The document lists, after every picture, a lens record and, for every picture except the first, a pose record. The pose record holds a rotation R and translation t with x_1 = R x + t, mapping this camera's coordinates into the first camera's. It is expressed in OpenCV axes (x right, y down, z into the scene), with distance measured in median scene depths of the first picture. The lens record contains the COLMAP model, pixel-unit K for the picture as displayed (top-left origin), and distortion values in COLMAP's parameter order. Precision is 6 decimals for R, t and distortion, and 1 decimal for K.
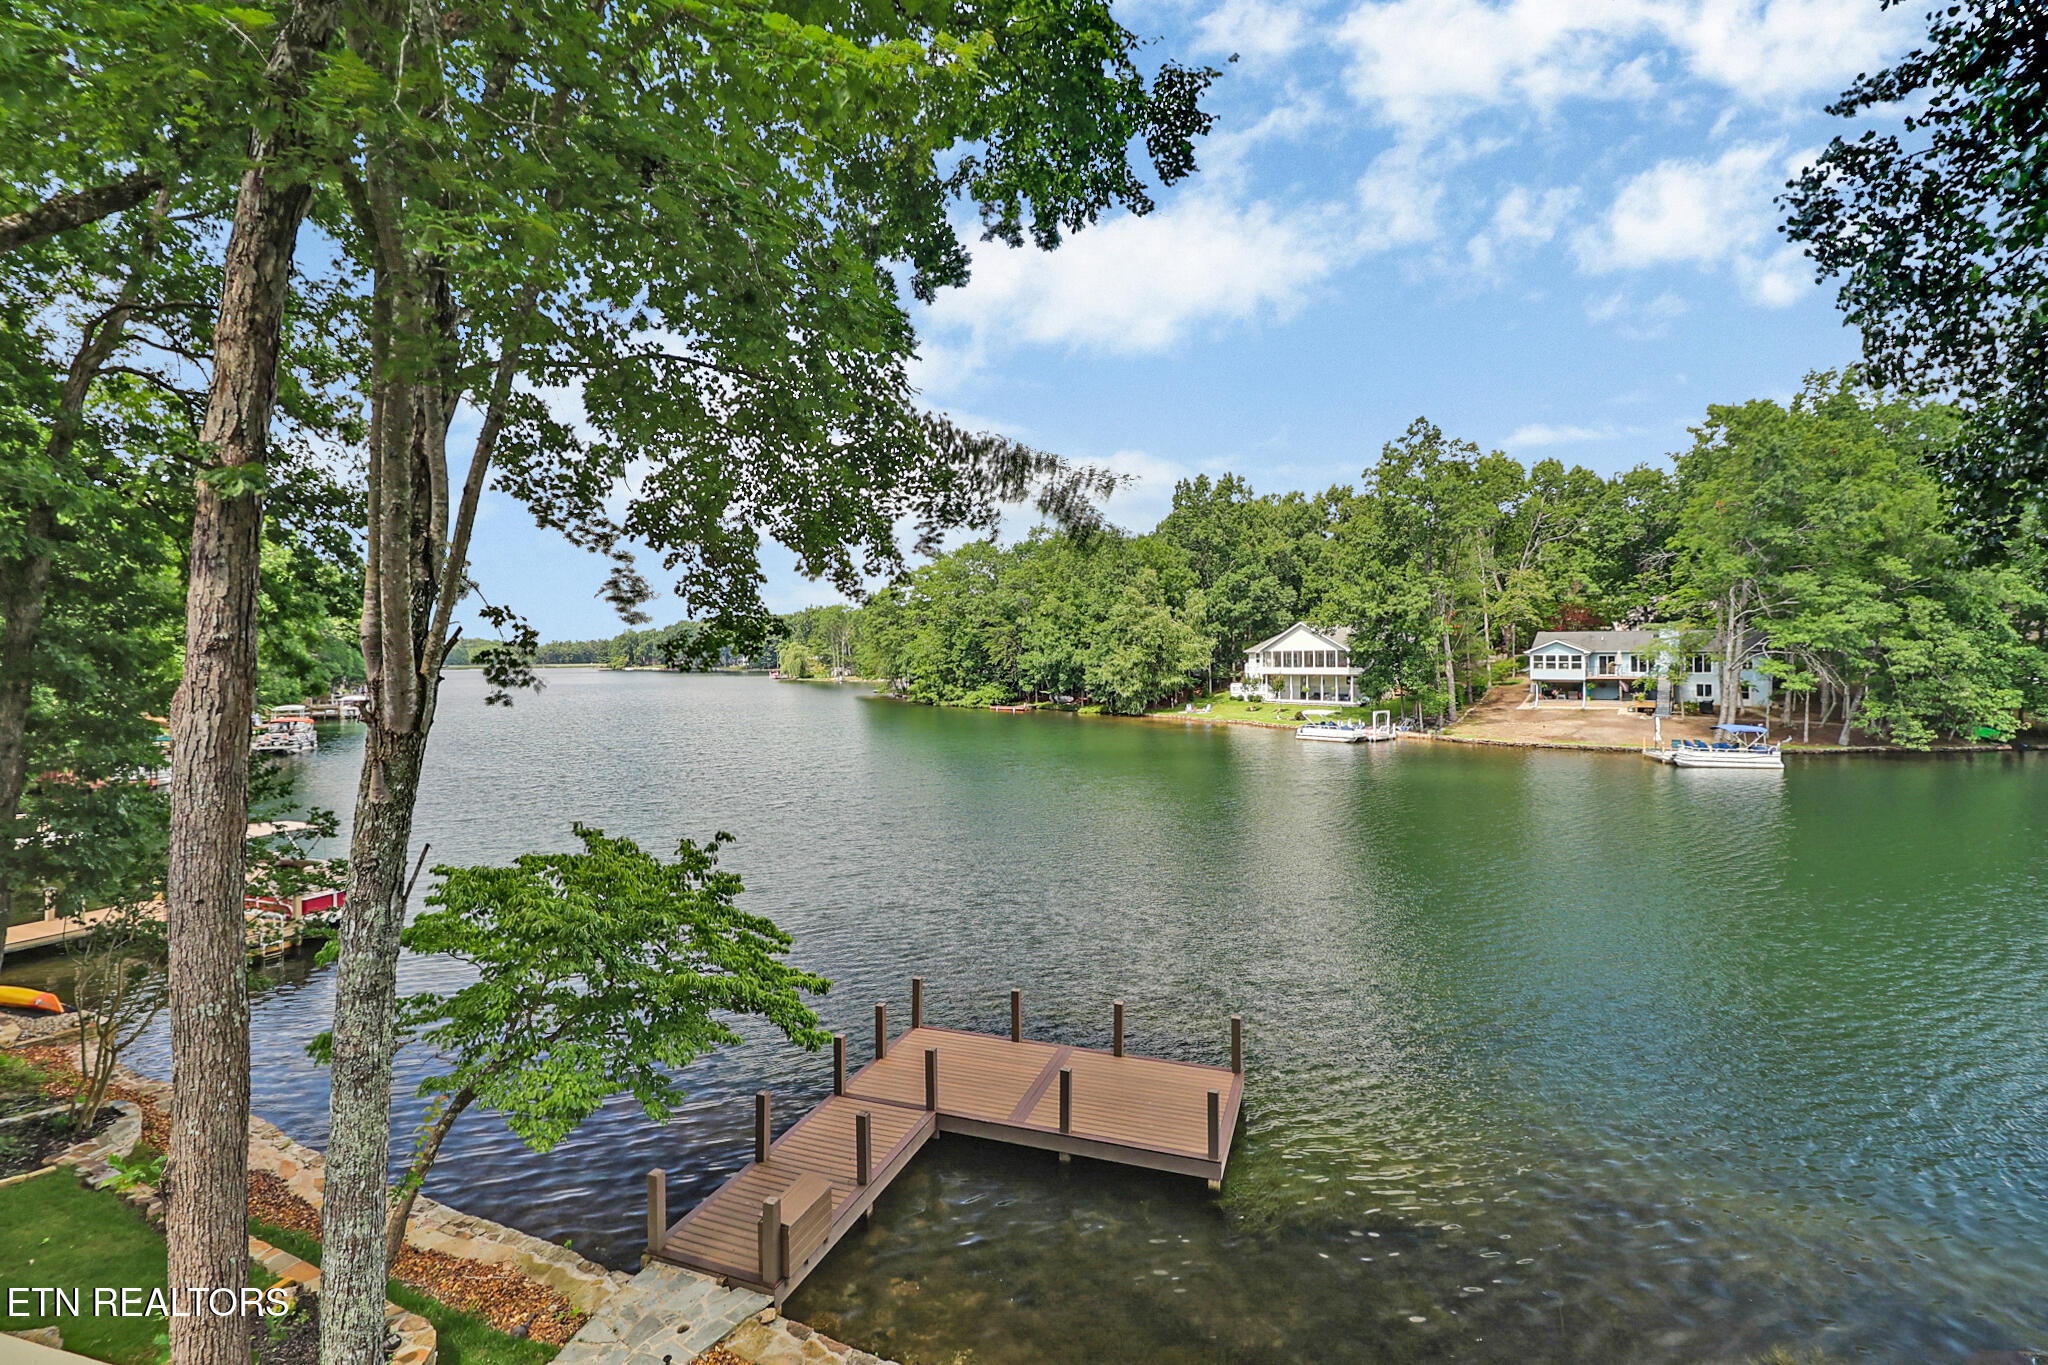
lens RADIAL K [[941.7, 0, 1006.7], [0, 941.7, 643.6], [0, 0, 1]] dist [0.001080, -0.014277]
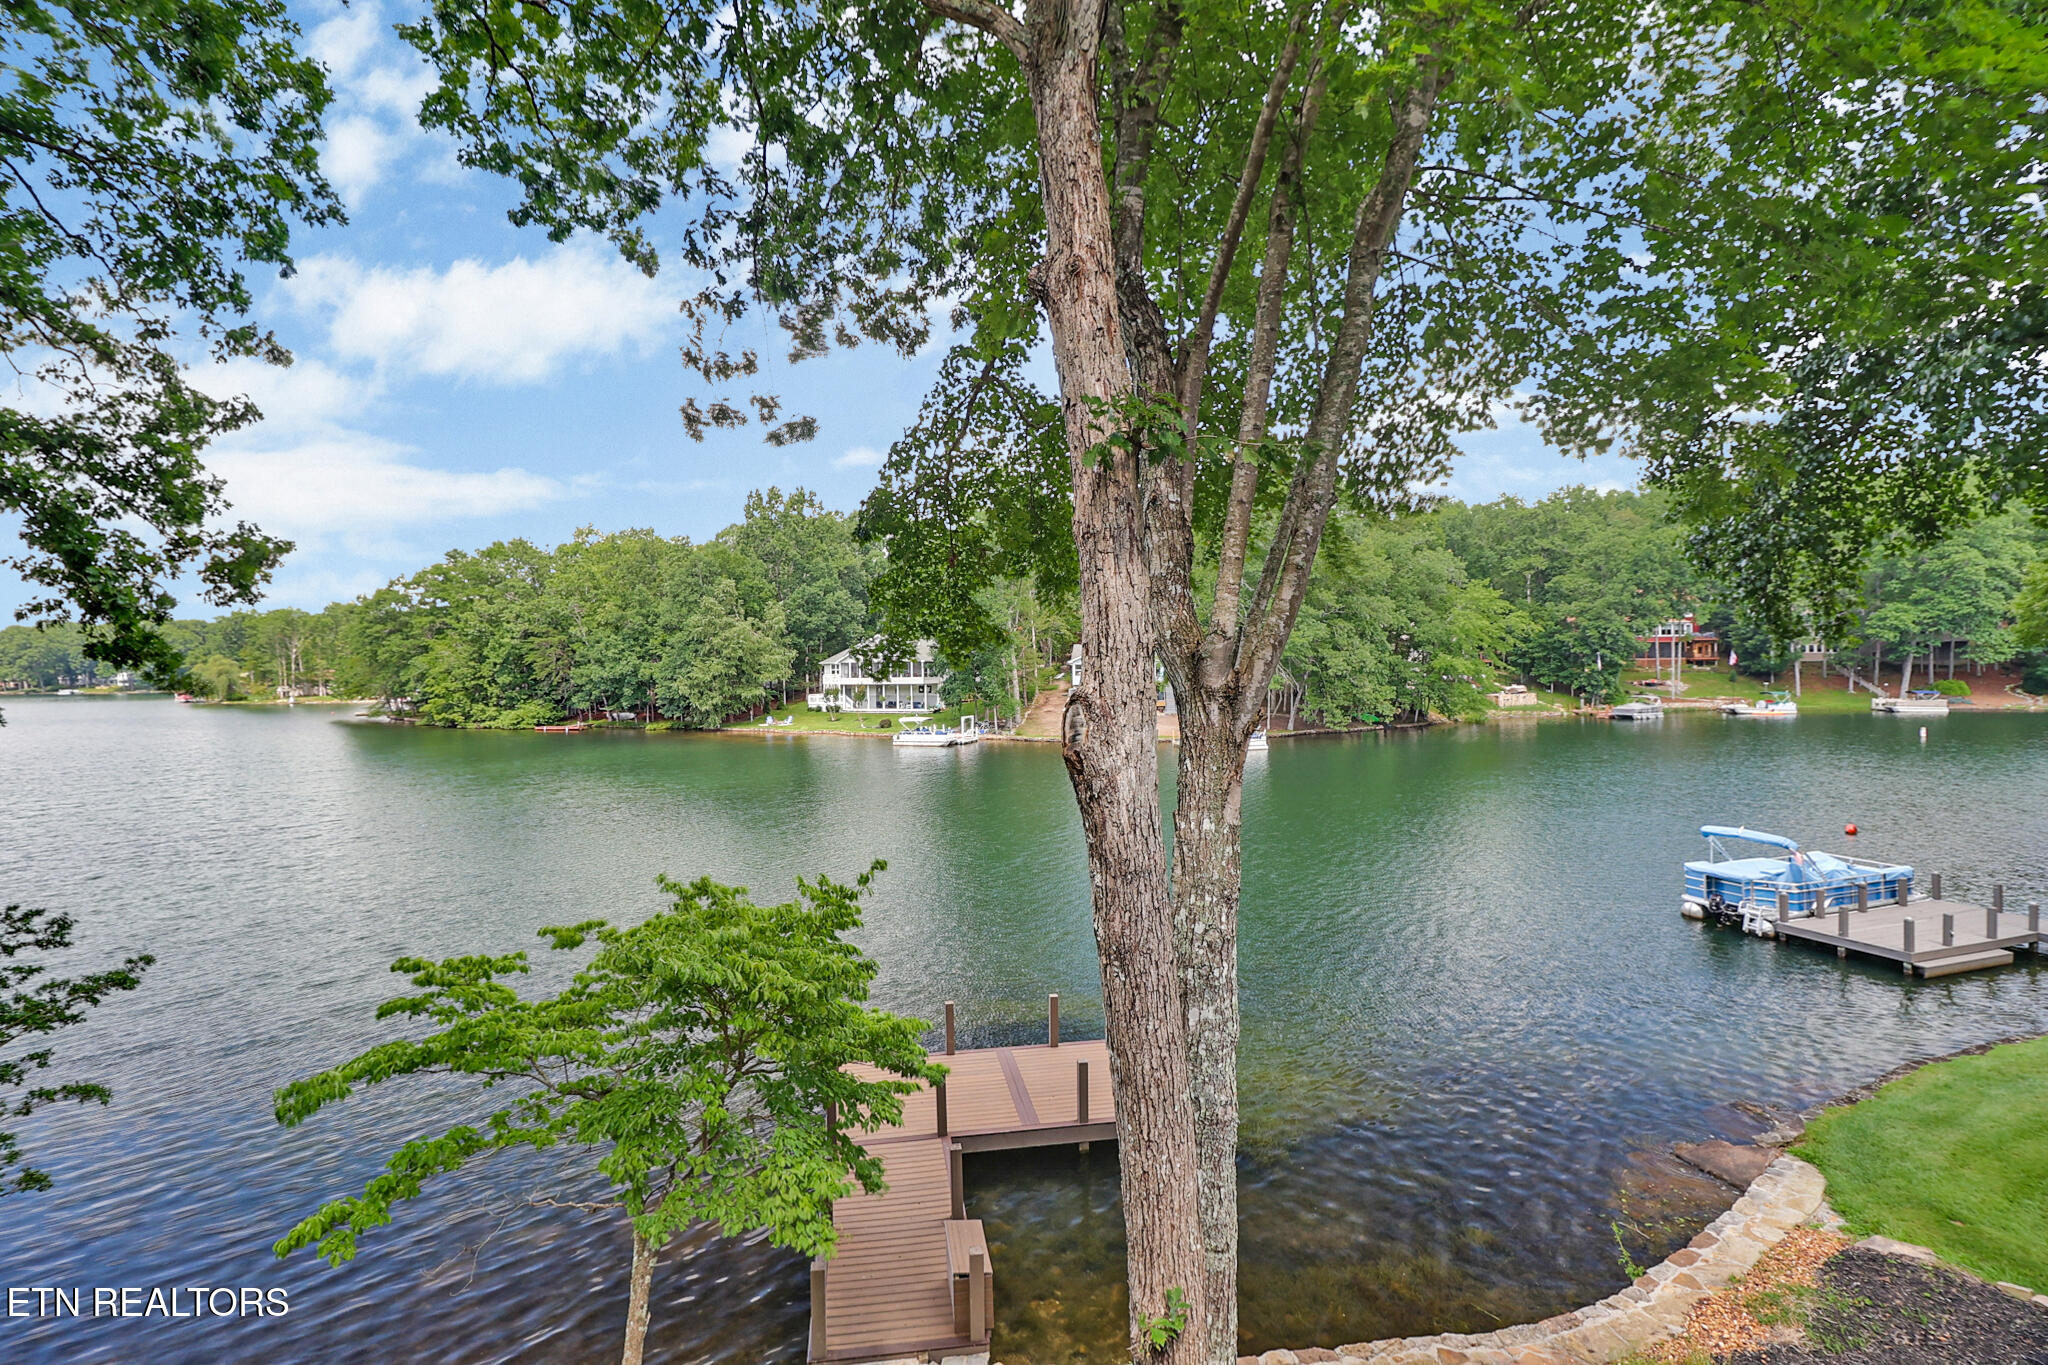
lens RADIAL K [[935.6, 0, 1009.7], [0, 935.6, 646.5], [0, 0, 1]] dist [0.005168, -0.018083]
pose [[0.876203, 0.001929, 0.481939, -0.061110], [0.002916, 0.999952, -0.009303, 0.000566], [-0.481934, 0.009557, 0.876156, 0.015760]]
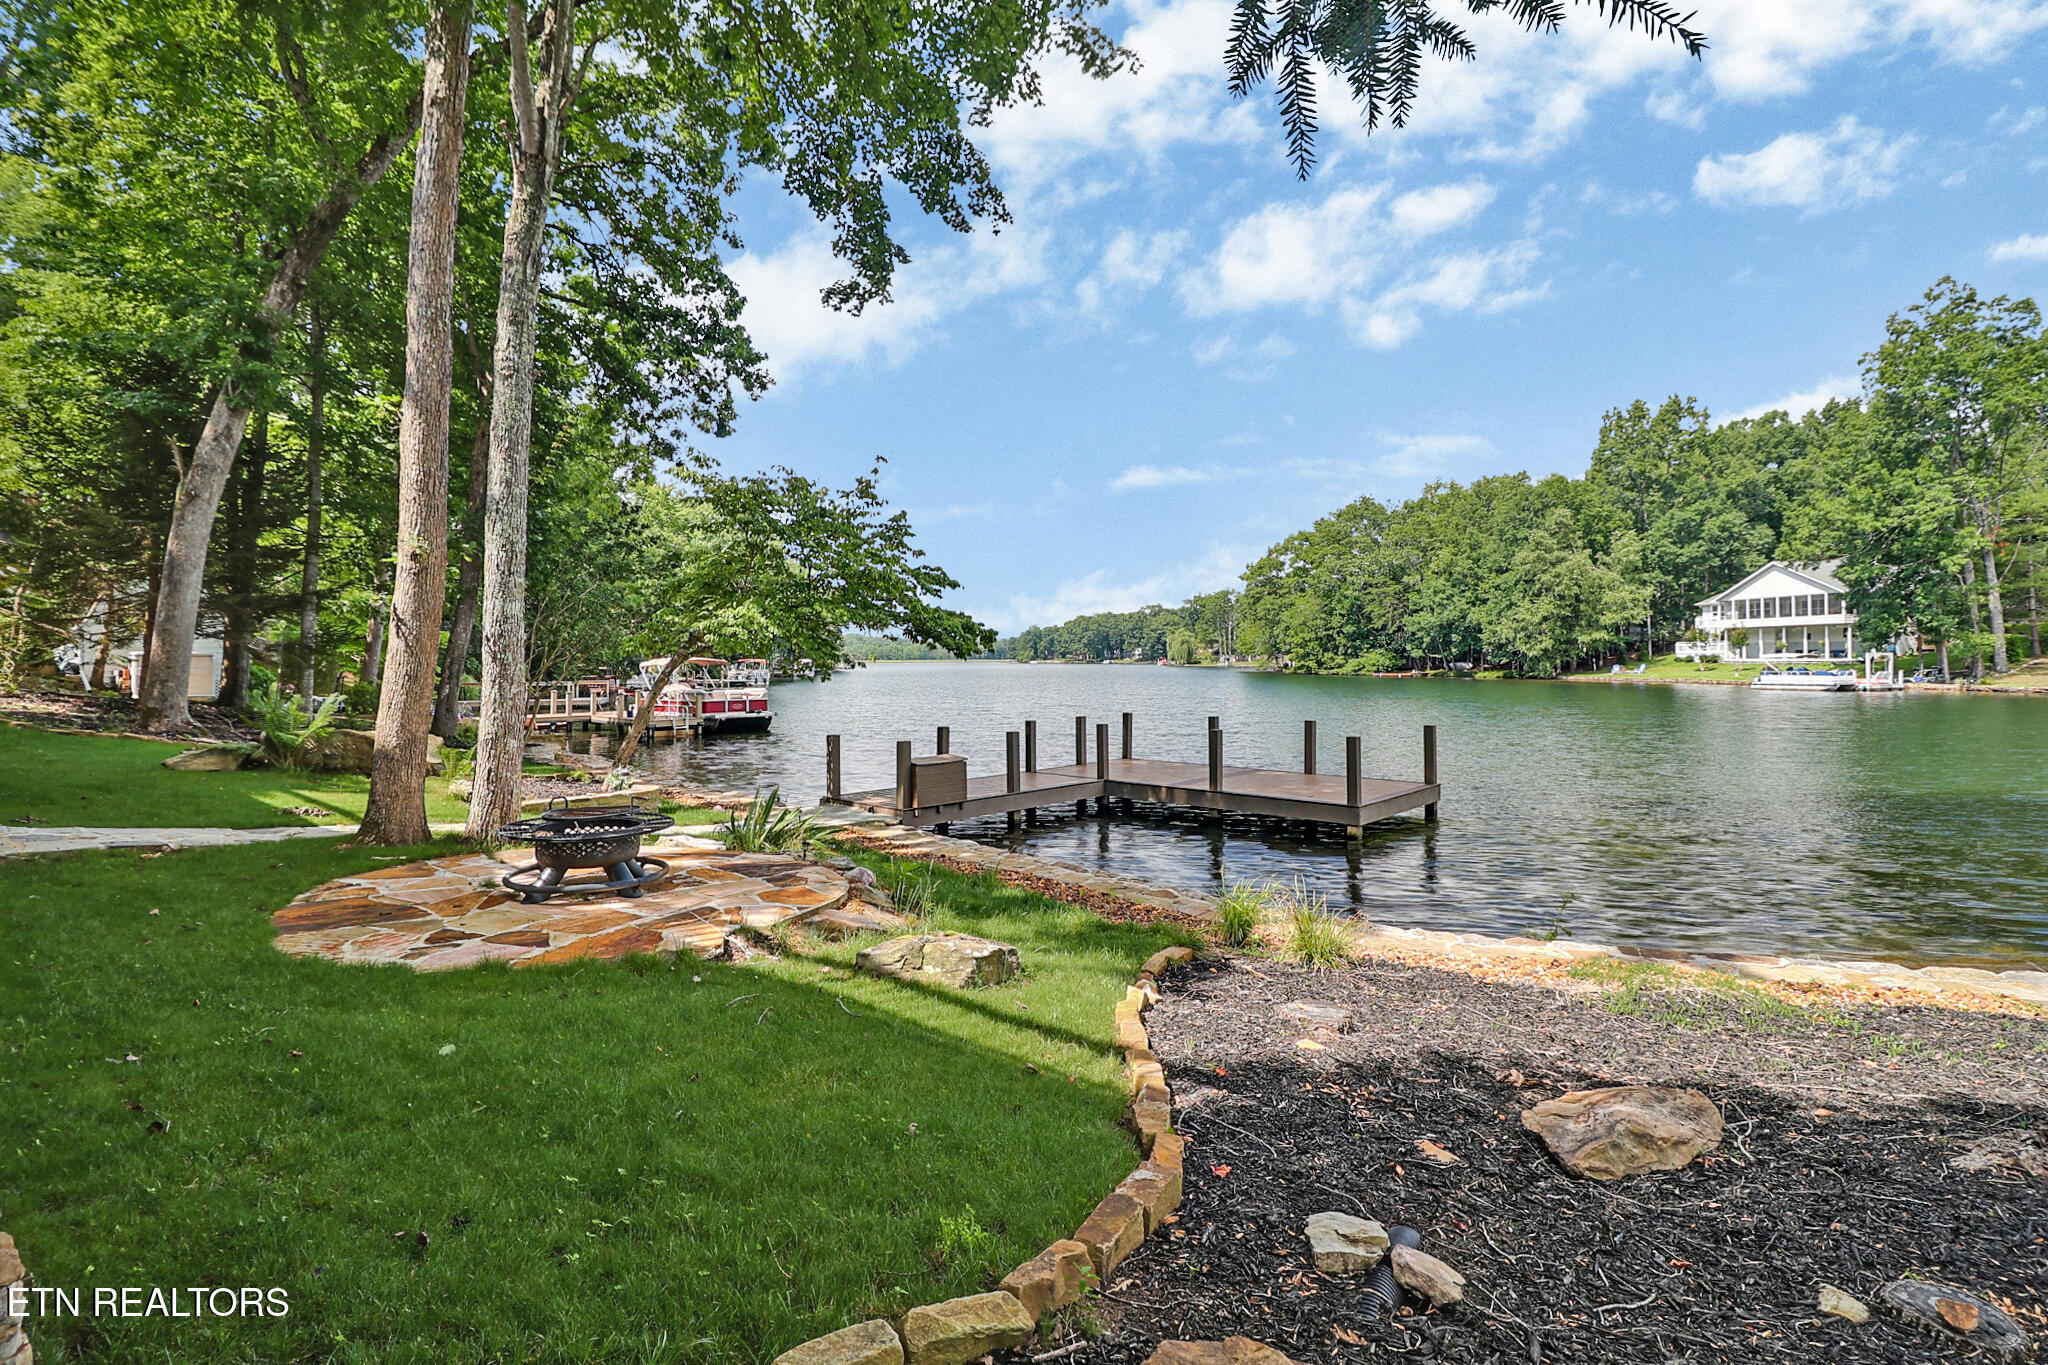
lens RADIAL K [[951.2, 0, 1016.0], [0, 951.2, 650.2], [0, 0, 1]] dist [0.000241, -0.012058]
pose [[0.919440, -0.005702, -0.393190, 0.032680], [0.008480, 0.999950, 0.005329, 0.043116], [0.393140, -0.008234, 0.919442, -0.004309]]
